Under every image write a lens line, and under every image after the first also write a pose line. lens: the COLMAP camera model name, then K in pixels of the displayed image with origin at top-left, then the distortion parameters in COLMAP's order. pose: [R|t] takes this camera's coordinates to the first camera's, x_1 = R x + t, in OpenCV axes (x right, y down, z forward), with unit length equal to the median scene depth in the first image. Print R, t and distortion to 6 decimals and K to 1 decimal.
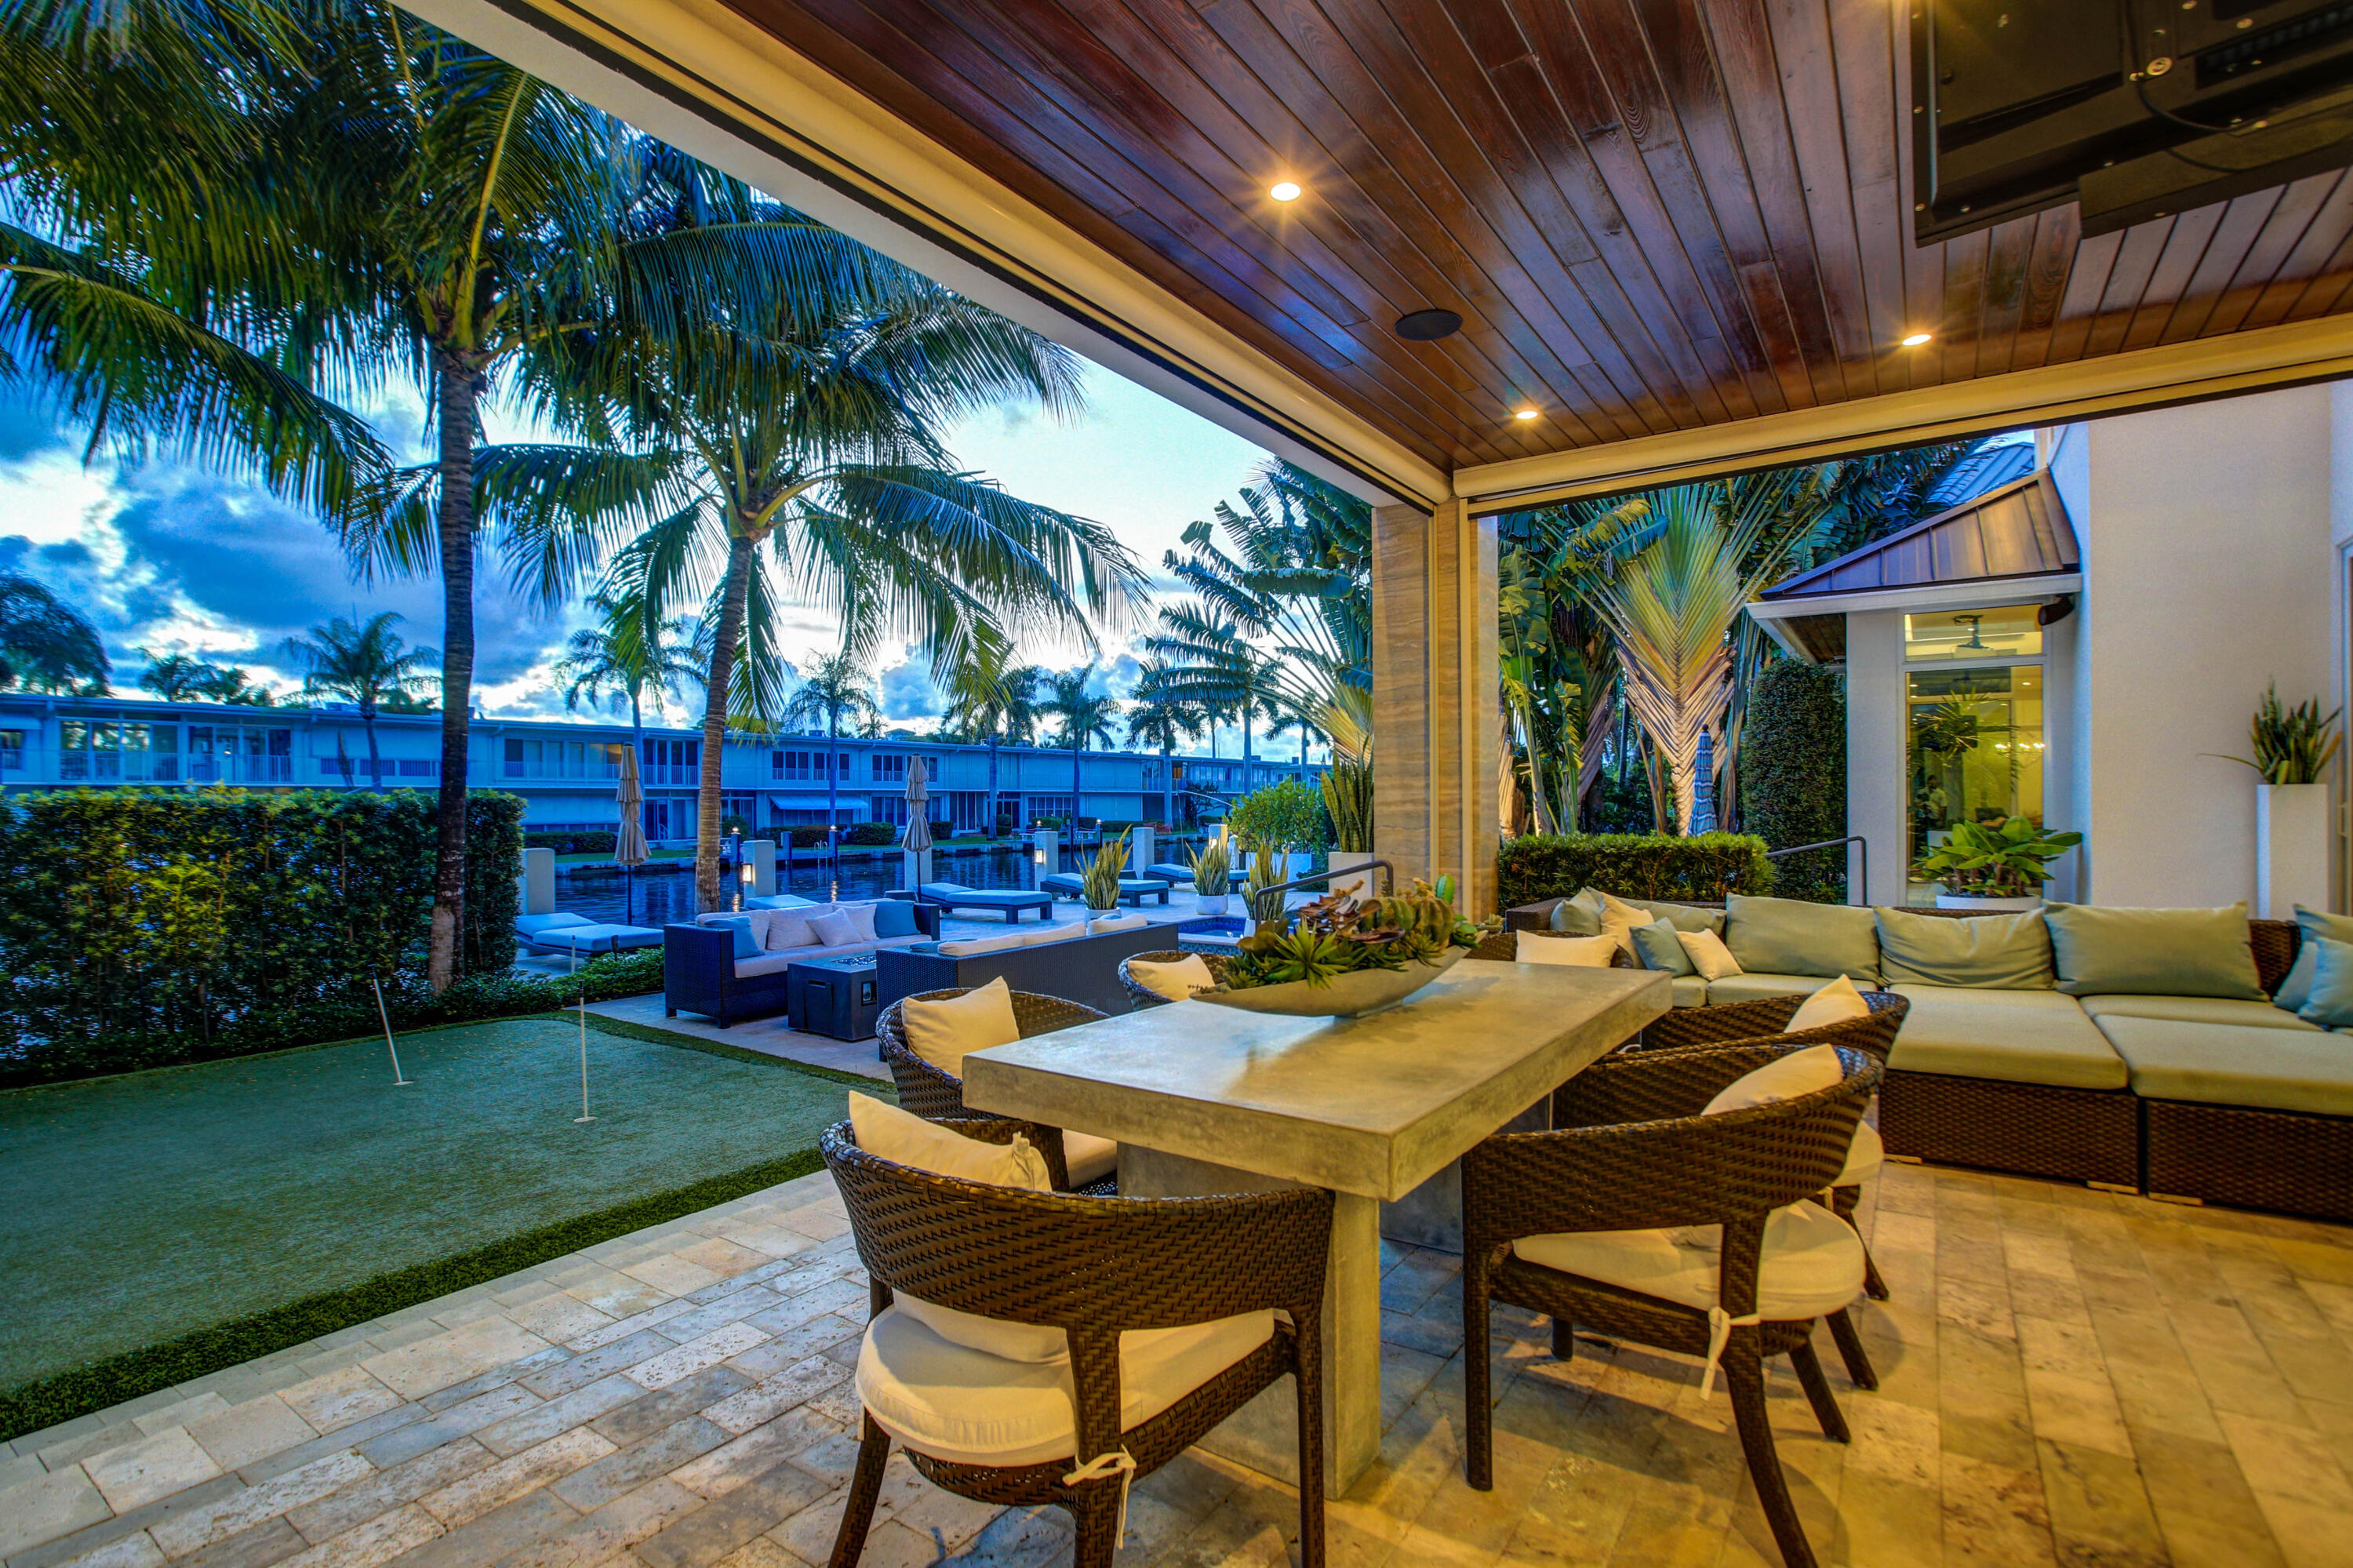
lens RADIAL K [[1071.5, 0, 1128.5], [0, 1071.5, 827.6], [0, 0, 1]] dist [-0.003732, 0.000543]
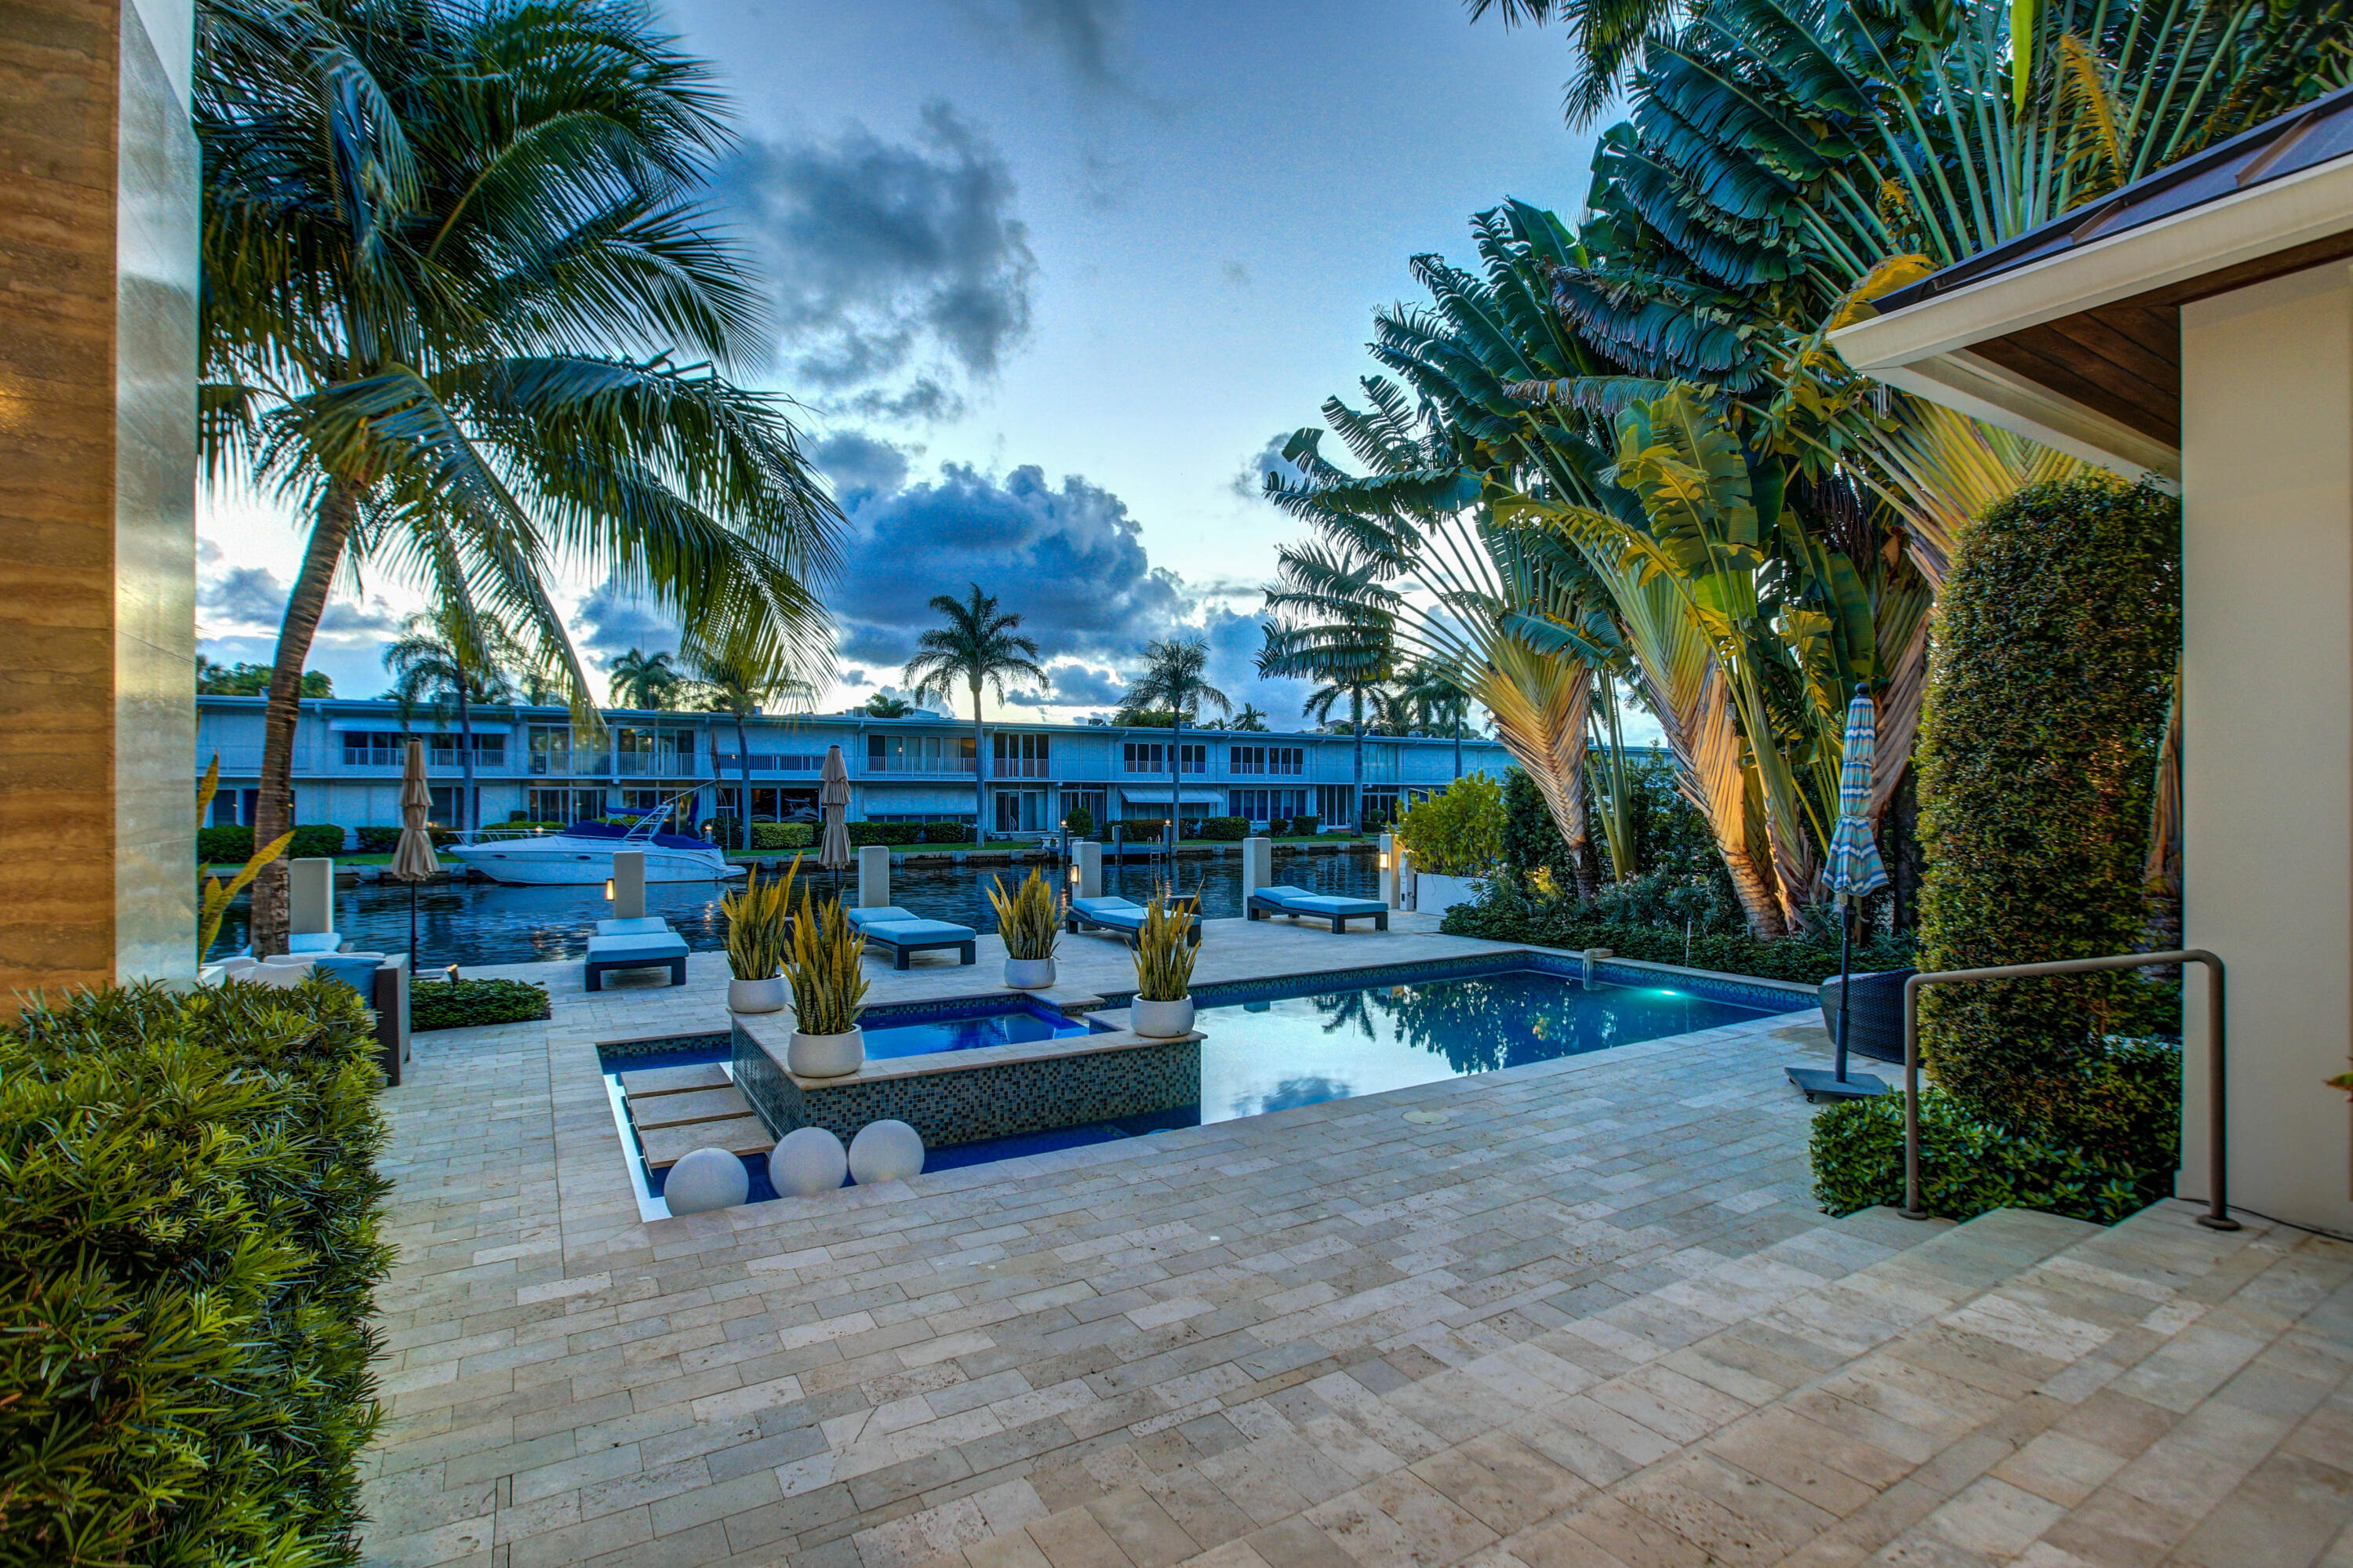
lens RADIAL K [[1071.5, 0, 1158.8], [0, 1071.5, 772.7], [0, 0, 1]] dist [-0.003732, 0.000543]
pose [[0.919707, -0.000649, -0.392604, 0.107251], [-0.016412, 0.999061, -0.040099, -0.006274], [0.392262, 0.043323, 0.918833, 0.115619]]
